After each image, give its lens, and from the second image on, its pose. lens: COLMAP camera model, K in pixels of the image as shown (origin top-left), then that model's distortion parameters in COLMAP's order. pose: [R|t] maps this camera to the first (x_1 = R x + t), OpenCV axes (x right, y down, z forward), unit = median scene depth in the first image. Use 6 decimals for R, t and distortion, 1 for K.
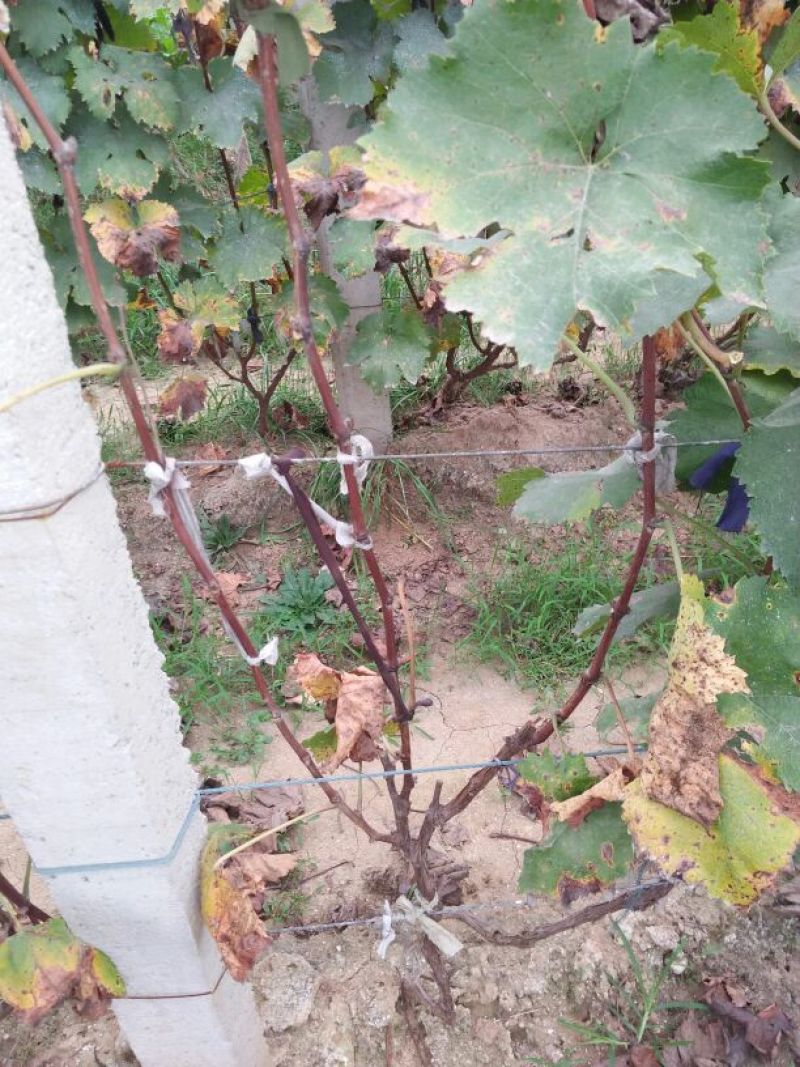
lens RADIAL K [[915.6, 0, 404.3], [0, 915.6, 535.5], [0, 0, 1]] dist [0.046691, -0.051776]
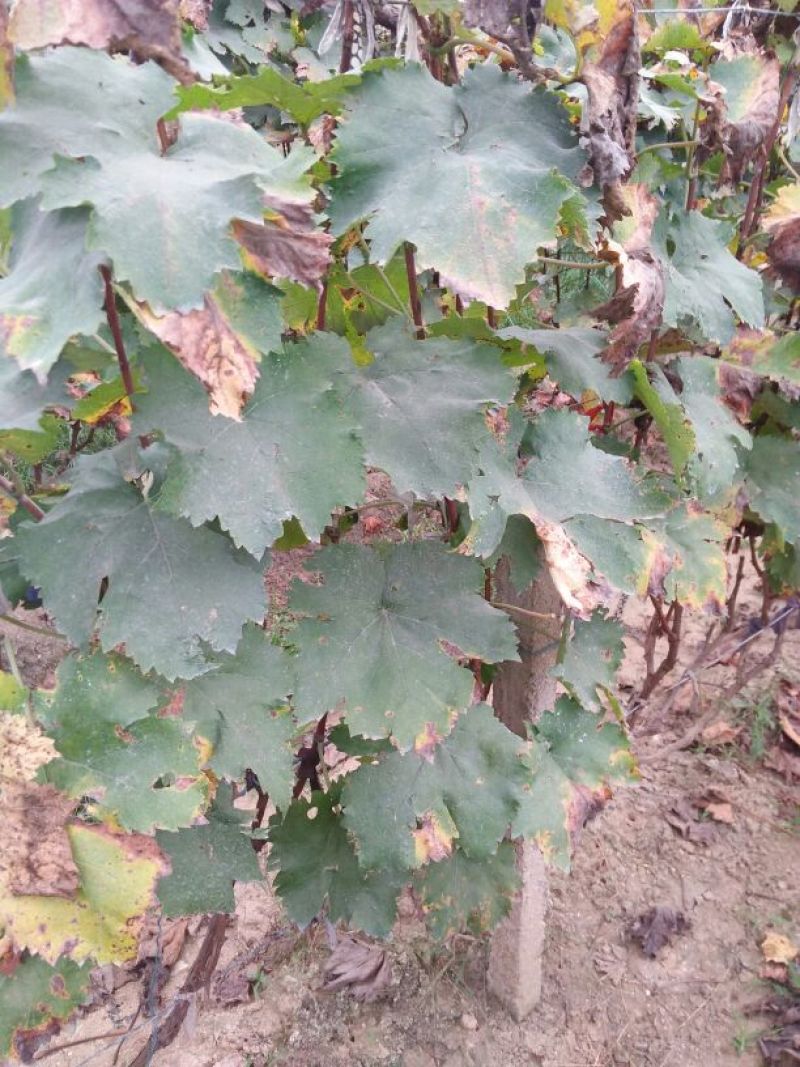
lens RADIAL K [[915.6, 0, 404.1], [0, 915.6, 540.8], [0, 0, 1]] dist [0.046691, -0.051776]
pose [[0.844219, -0.214380, 0.491260, 0.216285], [0.294651, 0.951239, -0.091240, 0.134976], [-0.447745, 0.221776, 0.866221, -0.170043]]
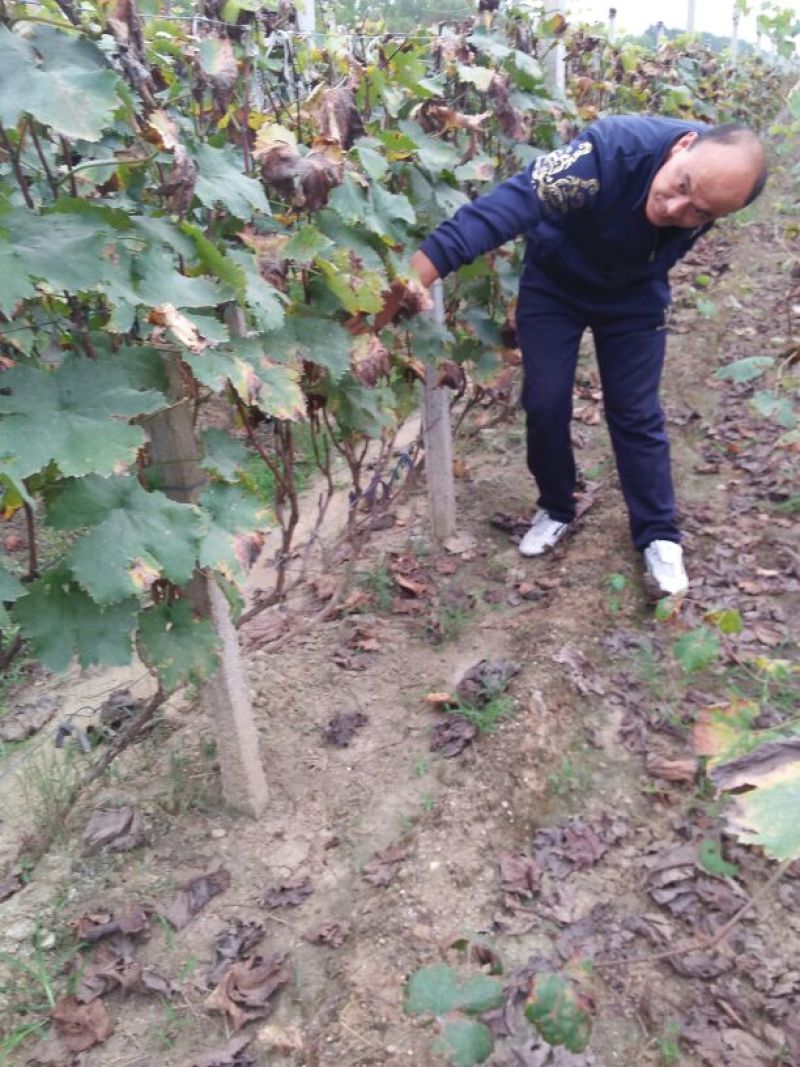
lens RADIAL K [[915.6, 0, 404.3], [0, 915.6, 524.6], [0, 0, 1]] dist [0.046691, -0.051776]
pose [[0.508769, -0.331124, 0.794677, -0.615438], [0.564660, 0.825134, -0.017692, 0.935335], [-0.649856, 0.457723, 0.606775, -0.562808]]
